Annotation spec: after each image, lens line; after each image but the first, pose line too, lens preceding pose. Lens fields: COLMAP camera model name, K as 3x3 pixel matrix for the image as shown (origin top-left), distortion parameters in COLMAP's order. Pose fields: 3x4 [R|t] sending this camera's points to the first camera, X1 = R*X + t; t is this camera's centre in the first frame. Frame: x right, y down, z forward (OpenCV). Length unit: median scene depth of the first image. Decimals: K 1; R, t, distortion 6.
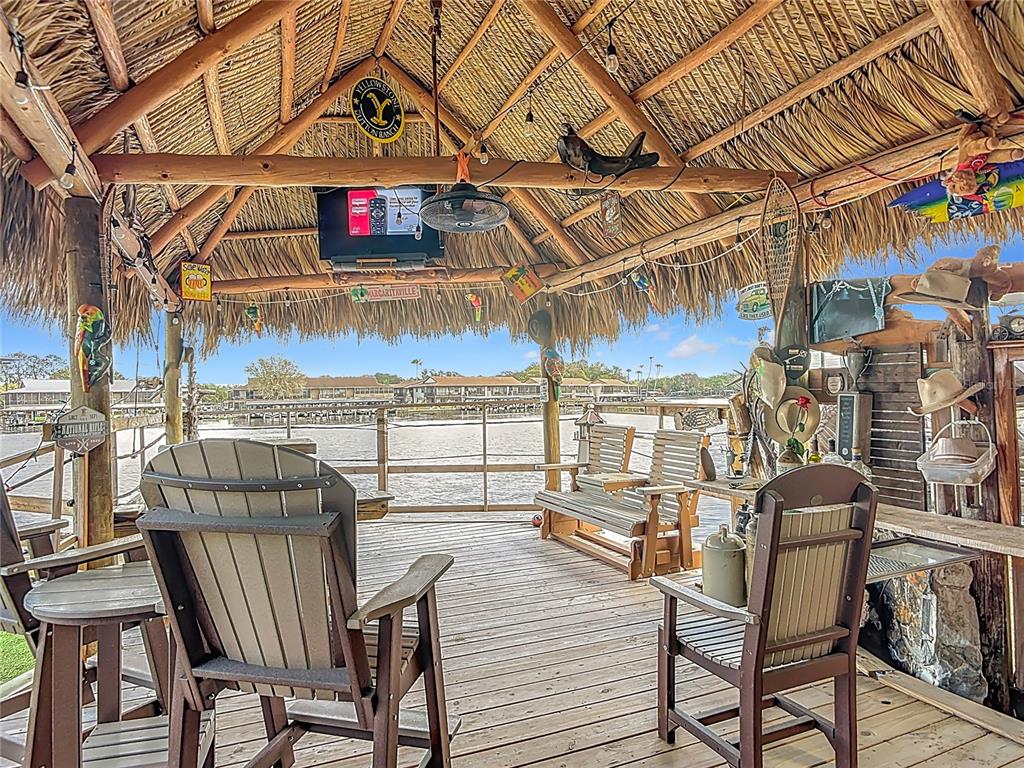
lens RADIAL K [[599.9, 0, 511.1], [0, 599.9, 387.0], [0, 0, 1]] dist [0.000486, 0.000122]
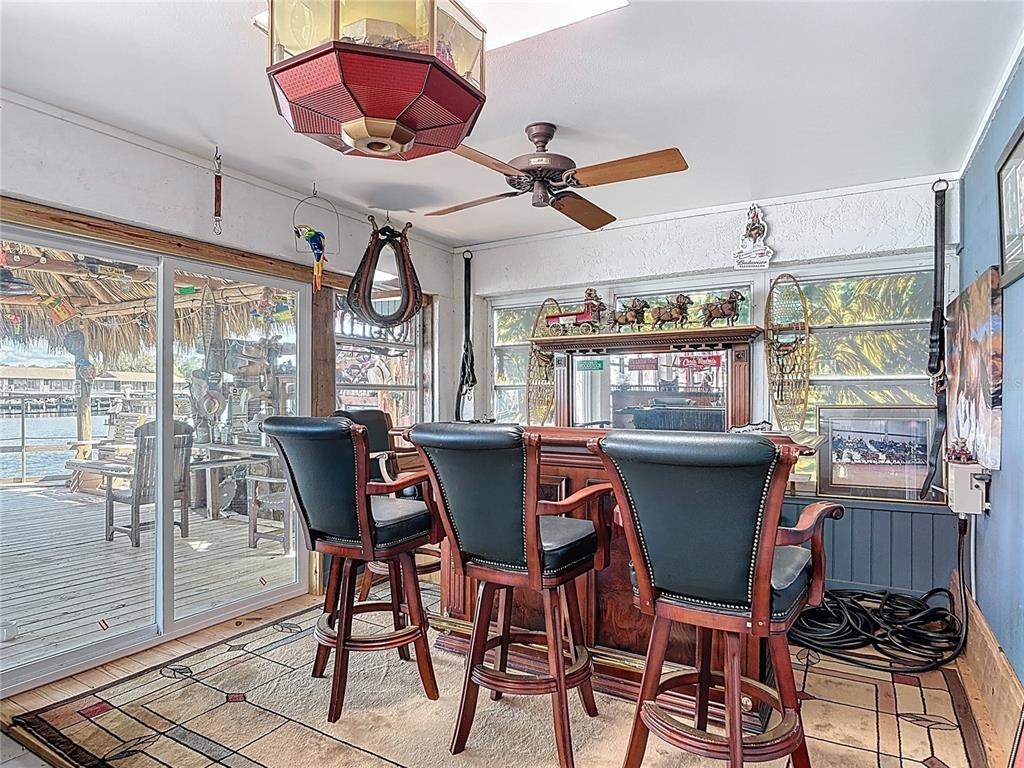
lens RADIAL K [[599.9, 0, 504.0], [0, 599.9, 397.8], [0, 0, 1]] dist [0.000486, 0.000122]
pose [[0.817528, 0.006056, 0.575858, 0.061018], [-0.018477, 0.999706, 0.015718, -0.013976], [-0.575593, -0.023490, 0.817399, -0.687235]]
